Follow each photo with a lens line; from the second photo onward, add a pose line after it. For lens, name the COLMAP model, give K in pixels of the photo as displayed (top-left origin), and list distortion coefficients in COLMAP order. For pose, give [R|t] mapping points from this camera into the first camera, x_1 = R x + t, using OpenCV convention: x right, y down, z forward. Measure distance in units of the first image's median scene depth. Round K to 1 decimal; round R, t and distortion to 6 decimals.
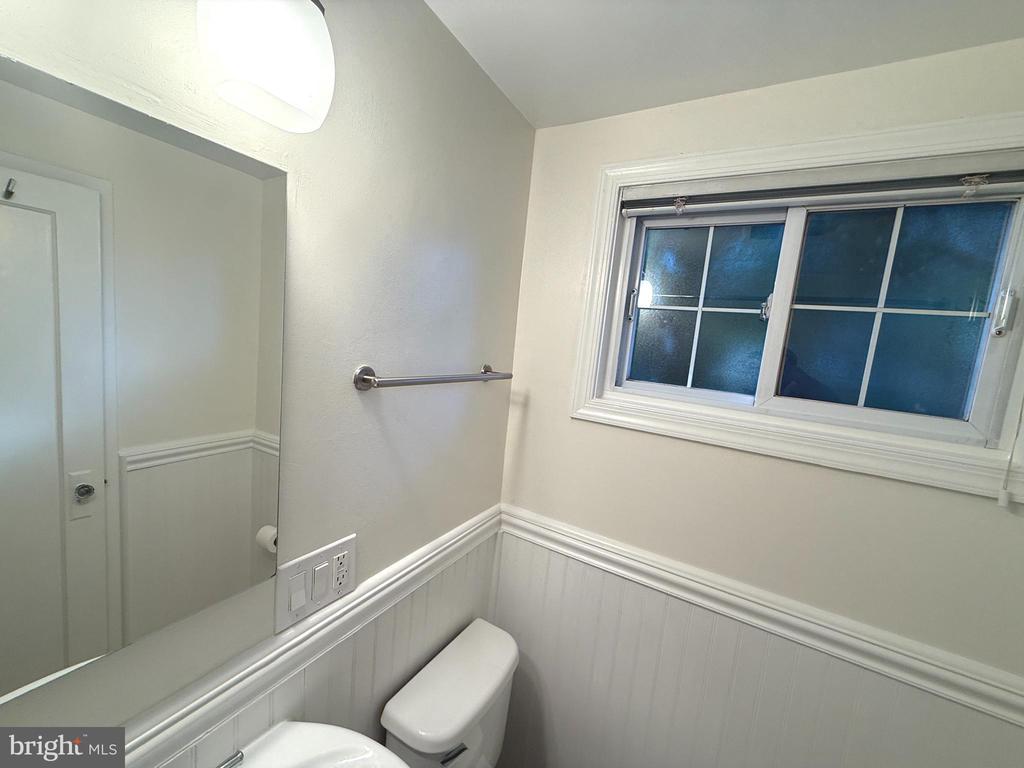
lens RADIAL K [[410.9, 0, 510.6], [0, 410.9, 387.2], [0, 0, 1]] dist [-0.000893, -0.000186]
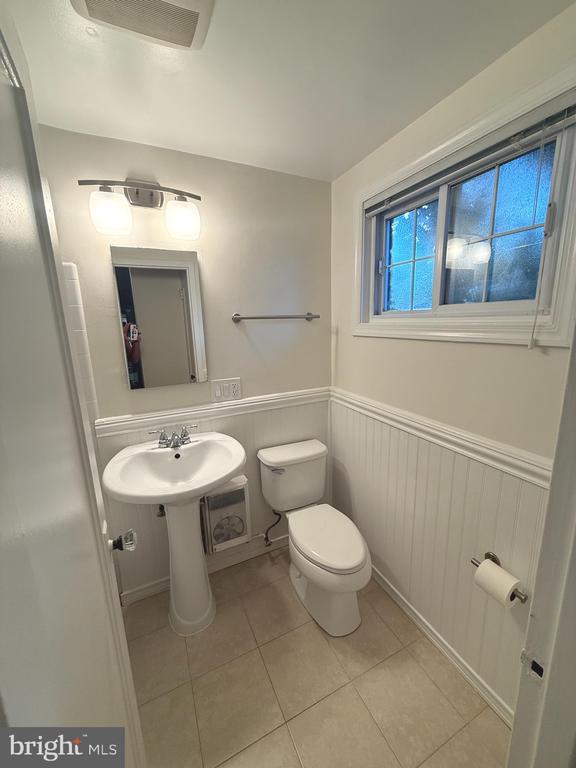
lens RADIAL K [[308.2, 0, 290.6], [0, 308.2, 382.4], [0, 0, 1]] dist [-0.000893, -0.000186]
pose [[0.815489, -0.001814, -0.578769, 0.758271], [0.036392, 0.998177, 0.048148, 0.218022], [0.577627, -0.060327, 0.814069, -0.321464]]
